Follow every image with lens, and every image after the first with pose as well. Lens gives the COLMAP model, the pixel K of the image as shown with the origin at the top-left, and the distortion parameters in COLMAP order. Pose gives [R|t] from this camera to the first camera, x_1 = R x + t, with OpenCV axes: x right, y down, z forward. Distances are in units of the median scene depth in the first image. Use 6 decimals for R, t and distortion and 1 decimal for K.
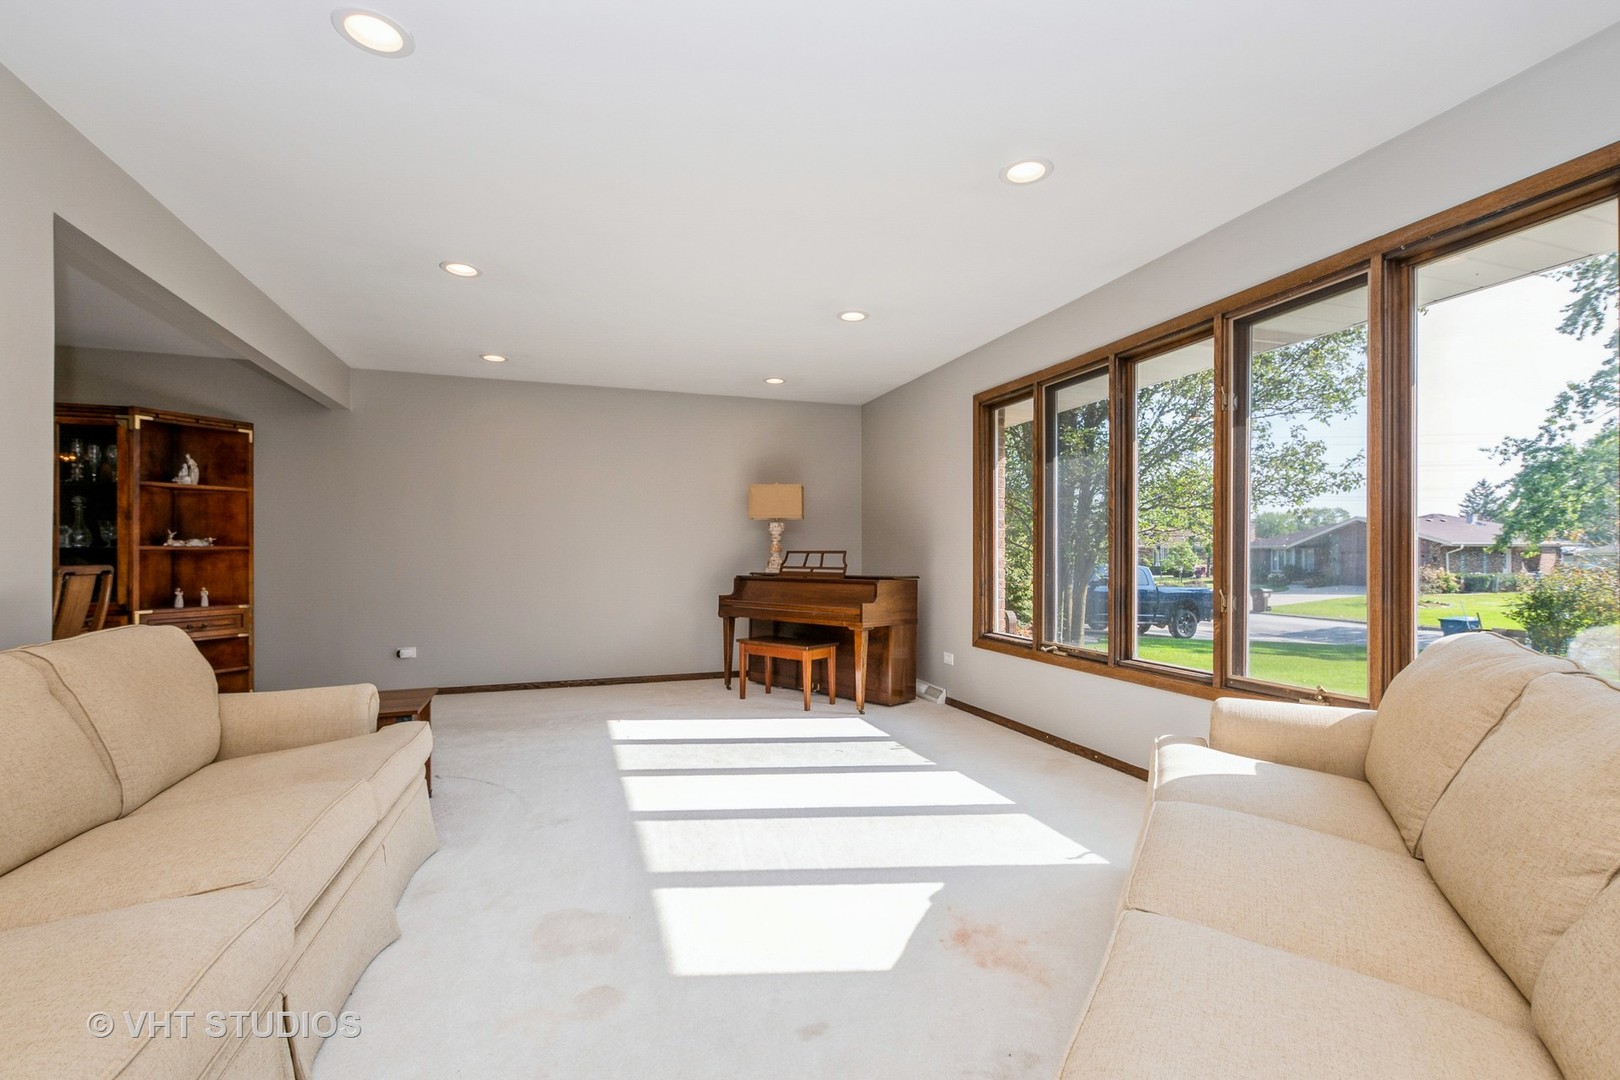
lens RADIAL K [[731.8, 0, 816.3], [0, 731.8, 551.4], [0, 0, 1]] dist [0.001973, -0.001153]
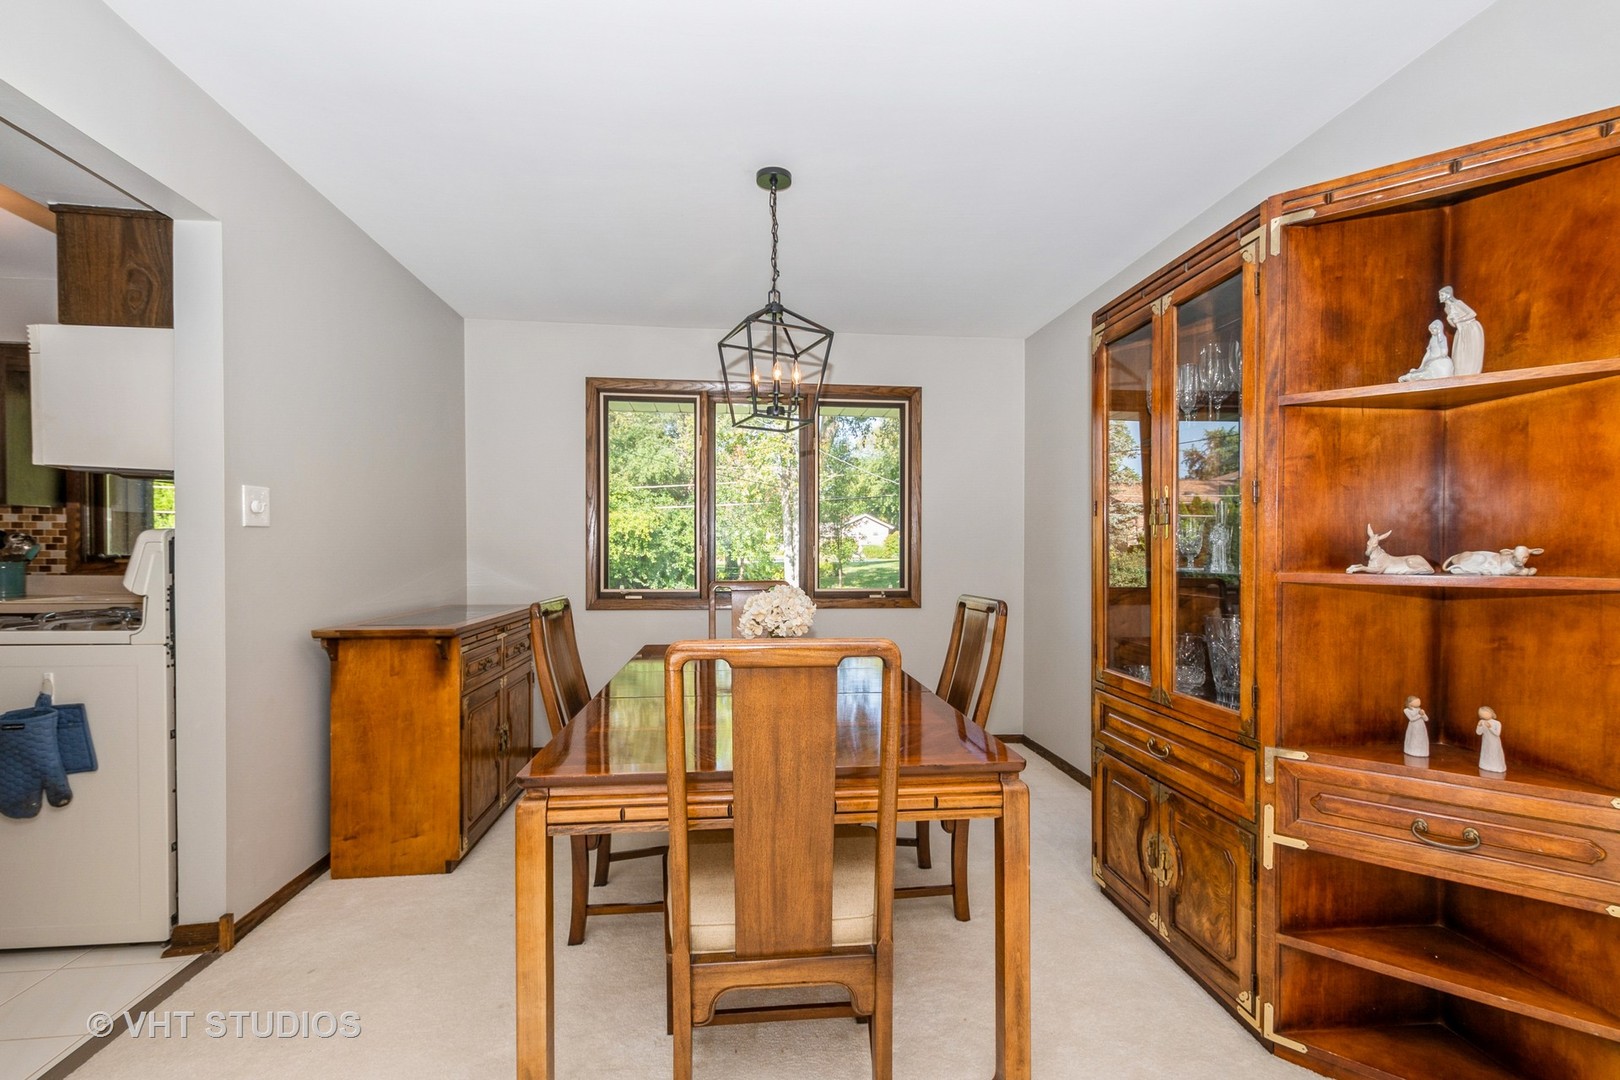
lens RADIAL K [[731.8, 0, 814.9], [0, 731.8, 573.3], [0, 0, 1]] dist [0.001973, -0.001153]
pose [[-0.207429, 0.007363, -0.978222, -0.484332], [-0.007304, 0.999932, 0.009075, -0.008485], [0.978223, 0.009027, -0.207361, 0.795512]]
